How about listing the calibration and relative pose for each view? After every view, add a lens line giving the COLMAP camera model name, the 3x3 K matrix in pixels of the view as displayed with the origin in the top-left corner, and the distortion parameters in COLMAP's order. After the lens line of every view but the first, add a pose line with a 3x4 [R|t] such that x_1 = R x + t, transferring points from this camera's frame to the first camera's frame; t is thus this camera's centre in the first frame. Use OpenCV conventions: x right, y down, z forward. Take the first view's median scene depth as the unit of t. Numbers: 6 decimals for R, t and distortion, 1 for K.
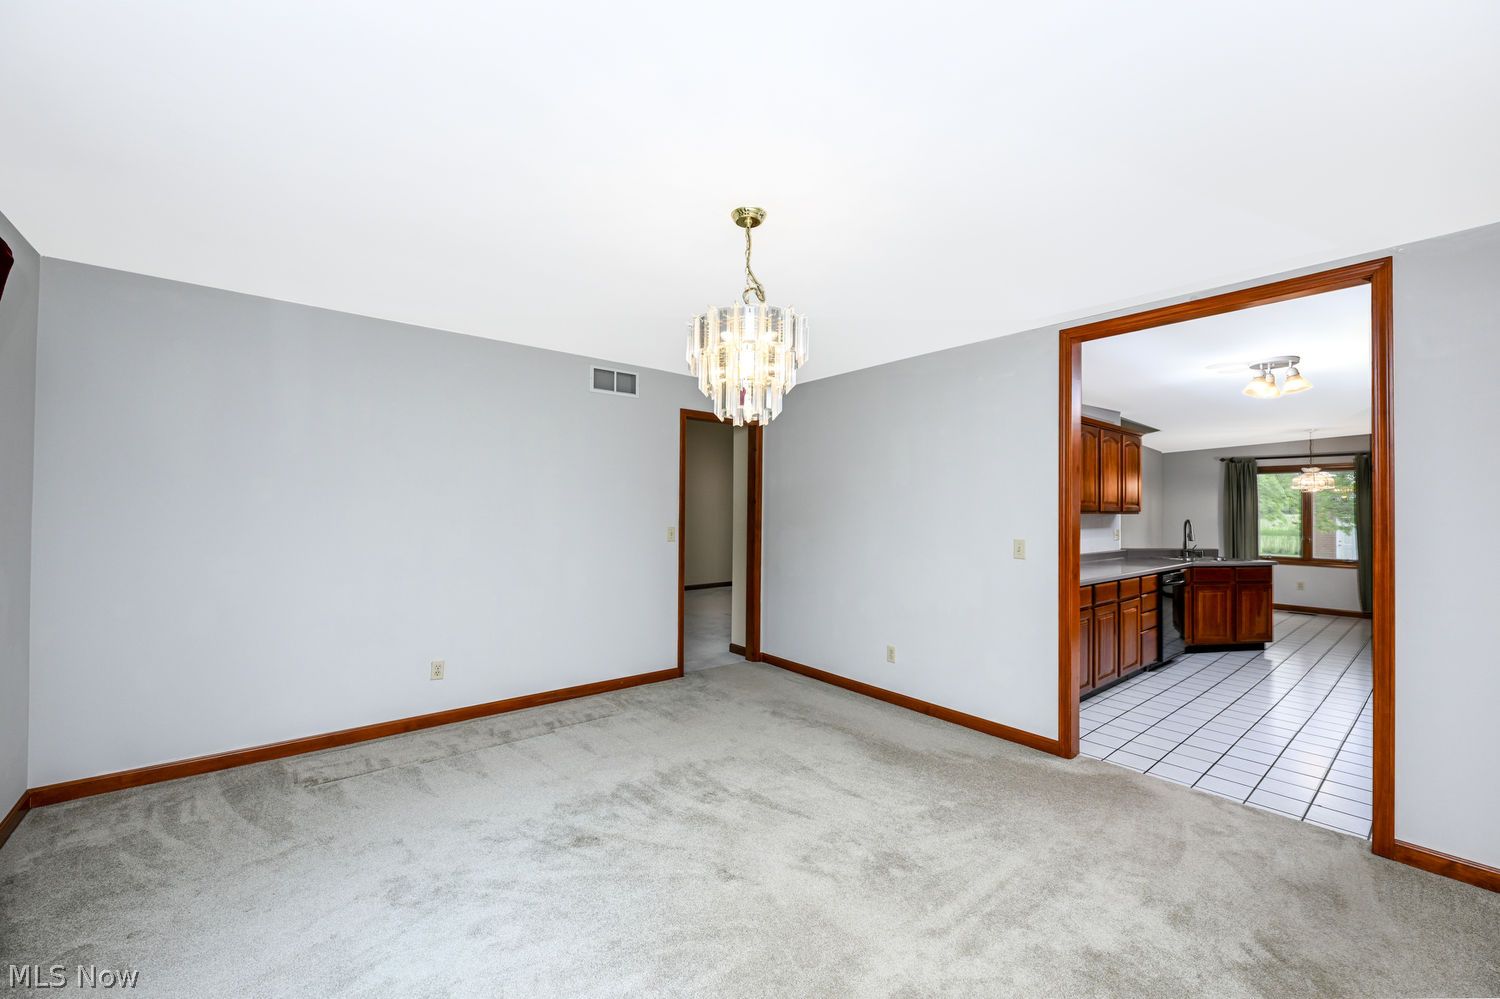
lens RADIAL K [[602.2, 0, 749.9], [0, 602.2, 499.9], [0, 0, 1]] dist [0.013025, -0.002754]
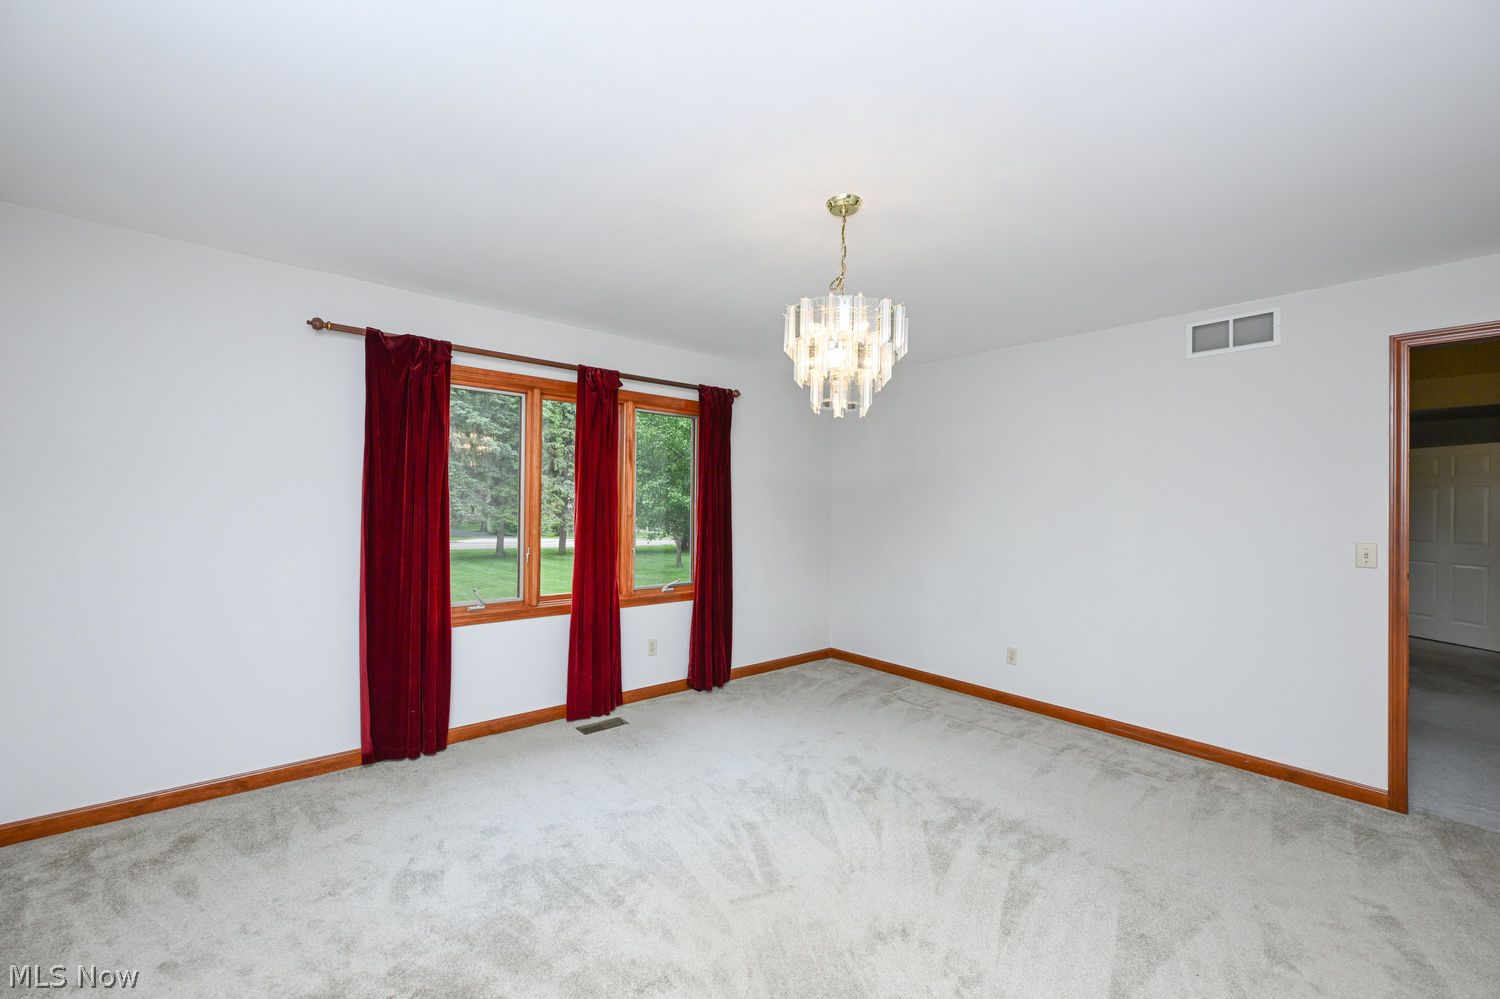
lens RADIAL K [[602.2, 0, 735.8], [0, 602.2, 502.0], [0, 0, 1]] dist [0.013025, -0.002754]
pose [[0.005986, -0.008127, -0.999949, 0.585073], [0.008356, 0.999932, -0.008077, 0.004764], [0.999947, -0.008308, 0.006054, 0.486837]]
